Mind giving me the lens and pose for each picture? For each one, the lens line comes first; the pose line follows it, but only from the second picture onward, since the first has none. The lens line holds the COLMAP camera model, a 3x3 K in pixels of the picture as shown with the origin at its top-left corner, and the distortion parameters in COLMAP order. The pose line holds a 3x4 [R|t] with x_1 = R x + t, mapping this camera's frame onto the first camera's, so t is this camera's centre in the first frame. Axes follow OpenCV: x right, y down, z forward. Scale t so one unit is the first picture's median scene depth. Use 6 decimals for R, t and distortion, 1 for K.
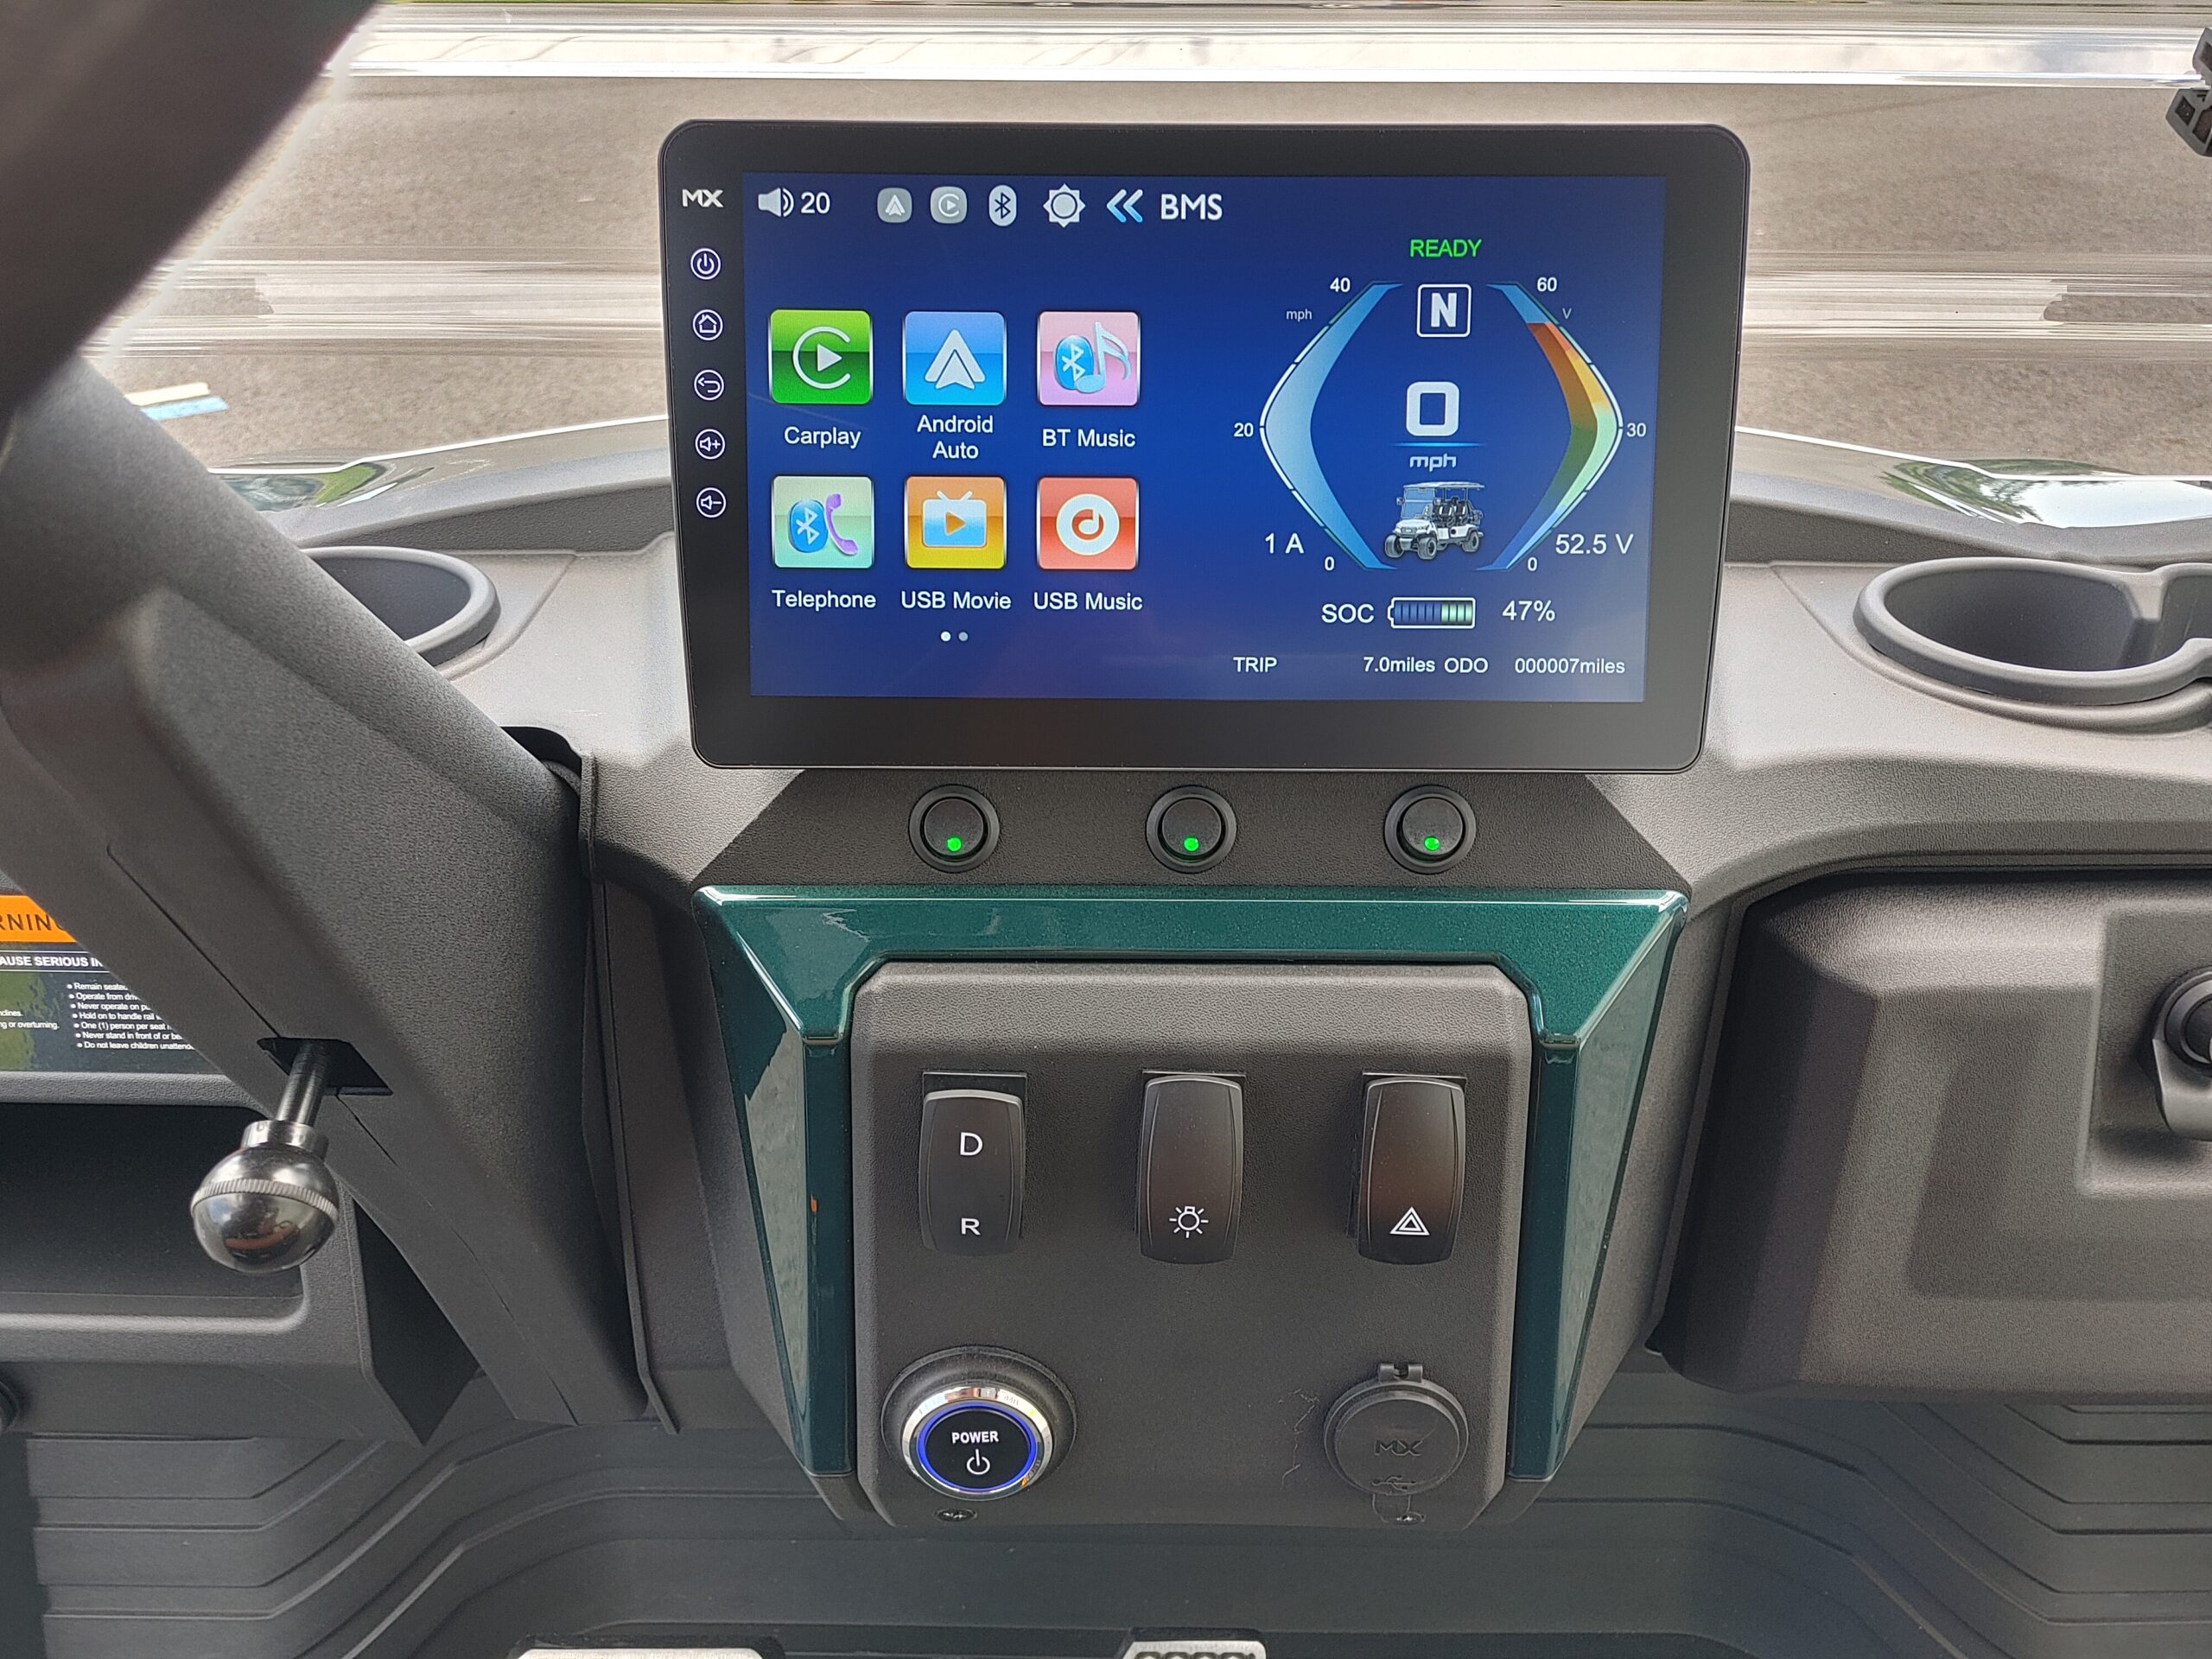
lens RADIAL K [[1649.6, 0, 1115.6], [0, 1649.6, 833.1], [0, 0, 1]] dist [0.066072, -0.077363]
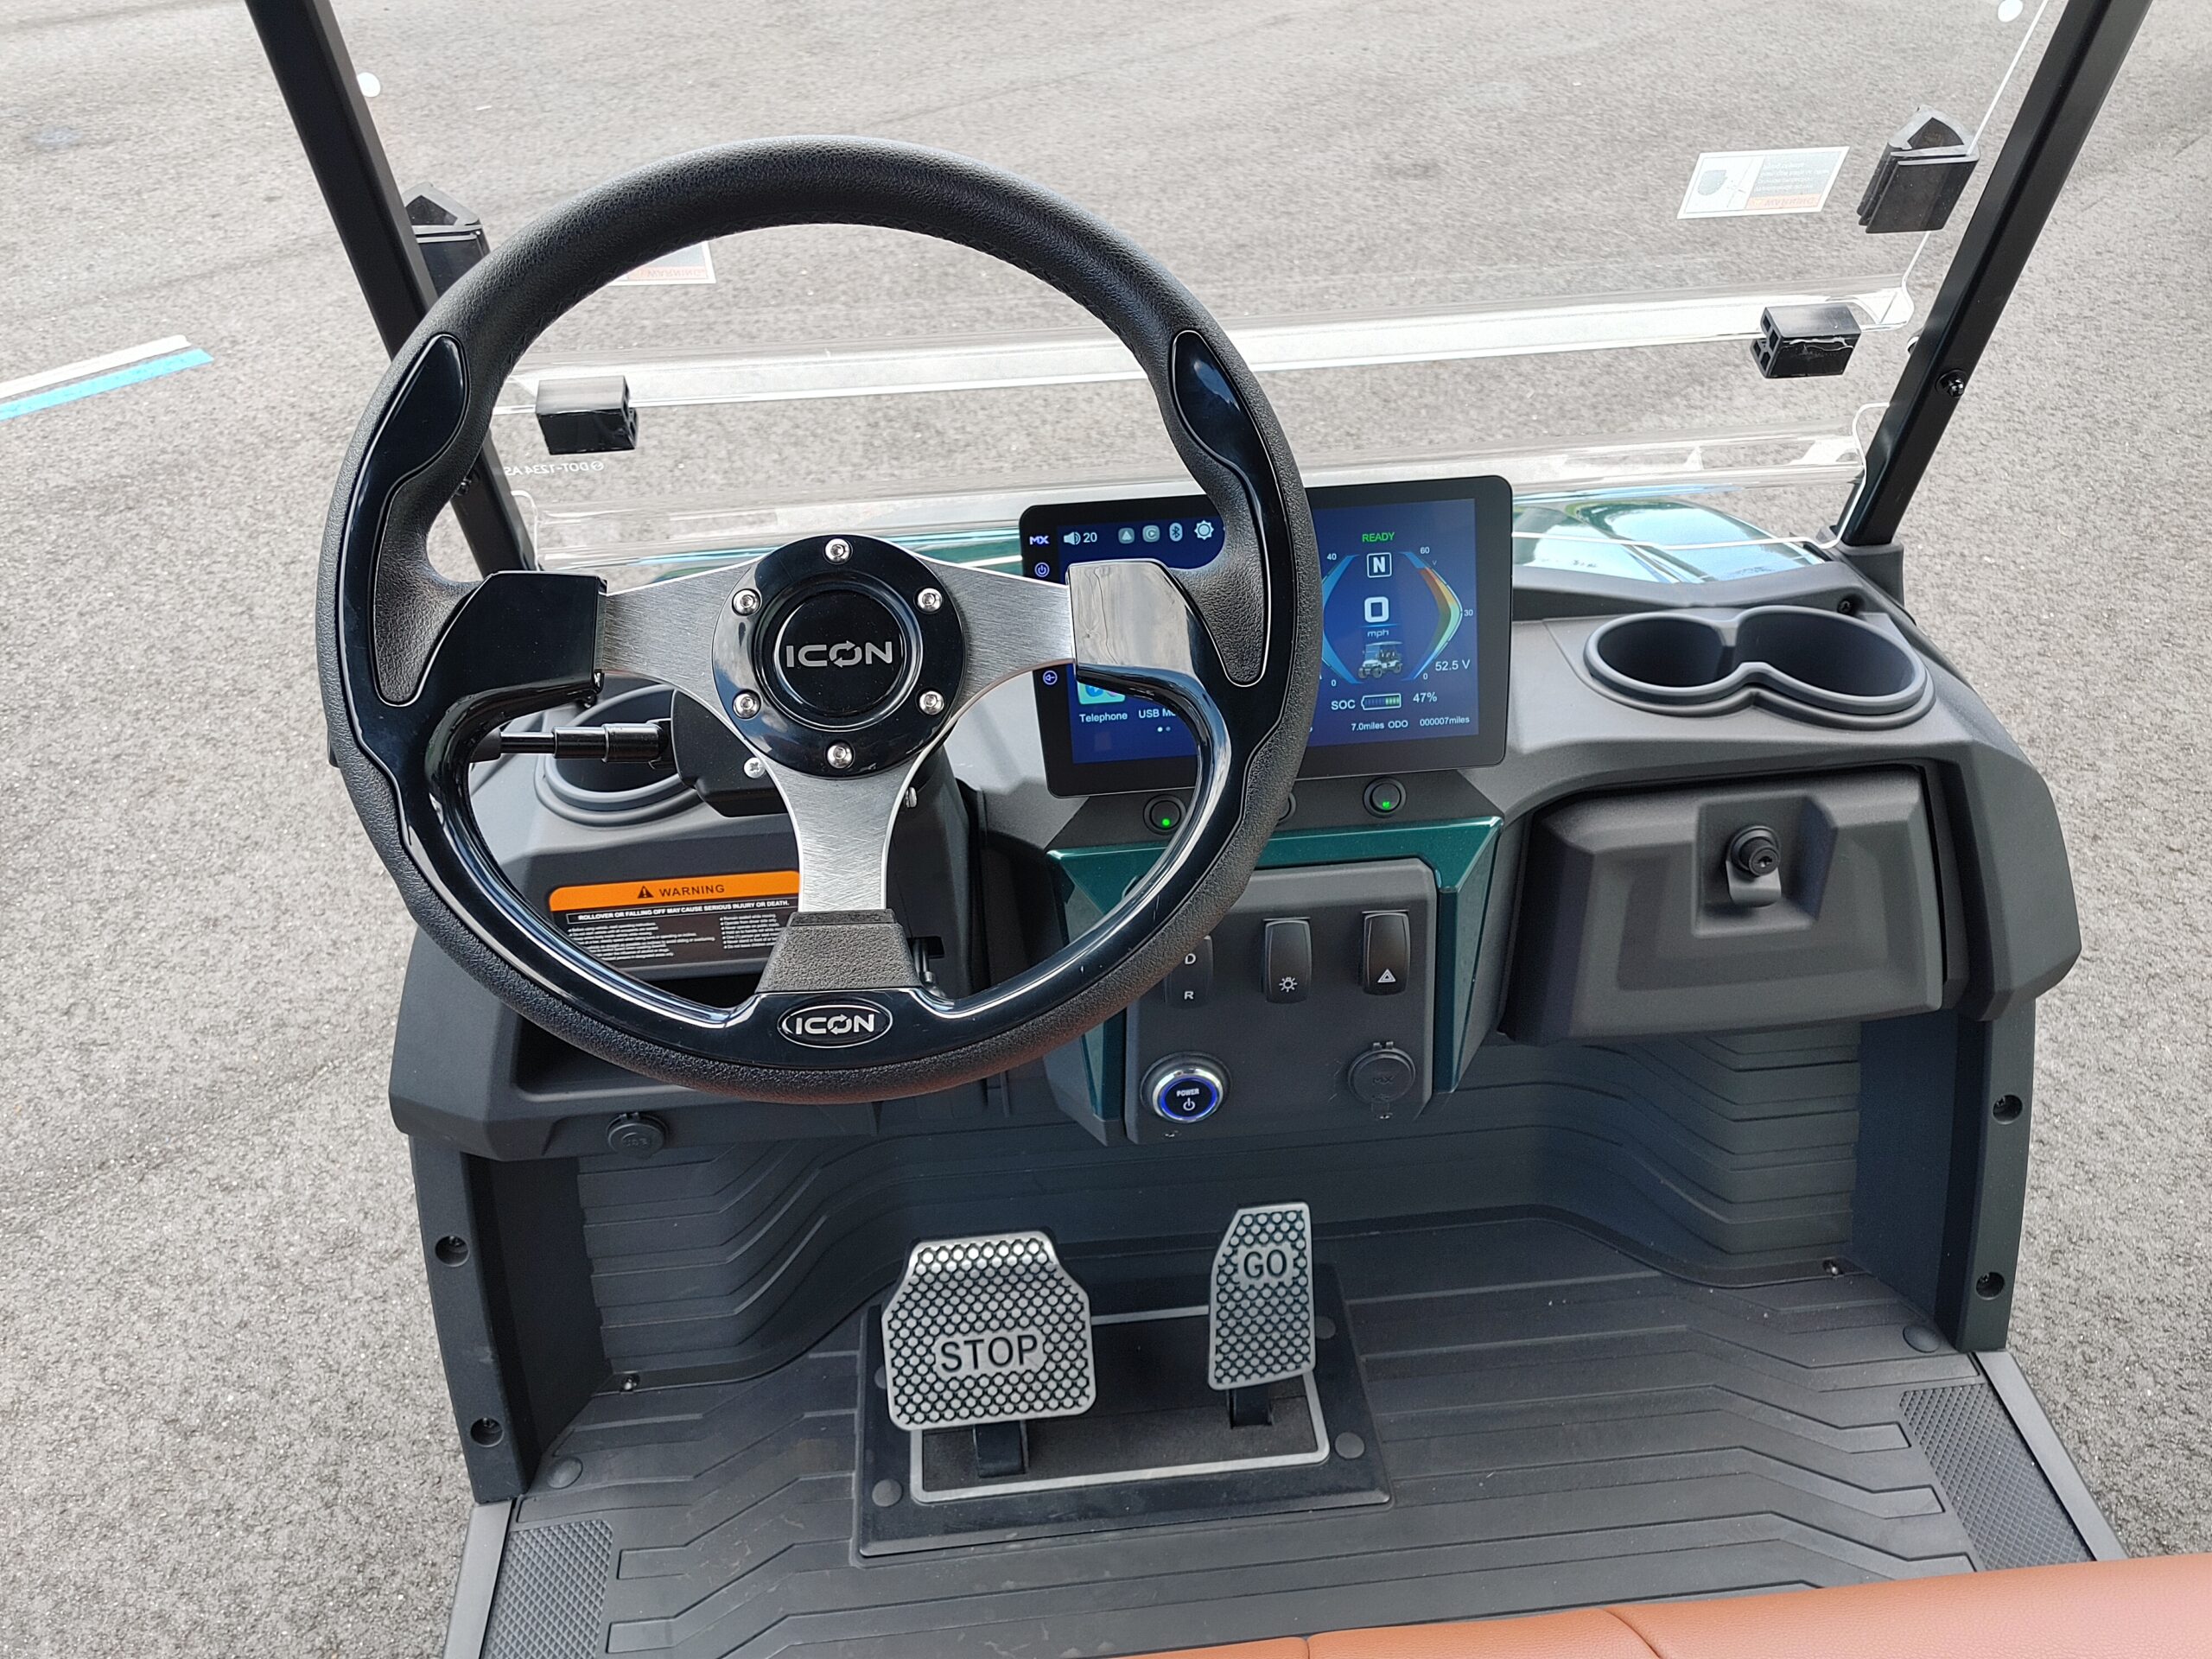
lens RADIAL K [[1649.6, 0, 1091.7], [0, 1649.6, 817.5], [0, 0, 1]] dist [0.066072, -0.077363]
pose [[0.995118, -0.080224, 0.057490, -0.302083], [0.073609, 0.991293, 0.109176, -0.229573], [-0.065748, -0.104411, 0.992359, -1.068213]]
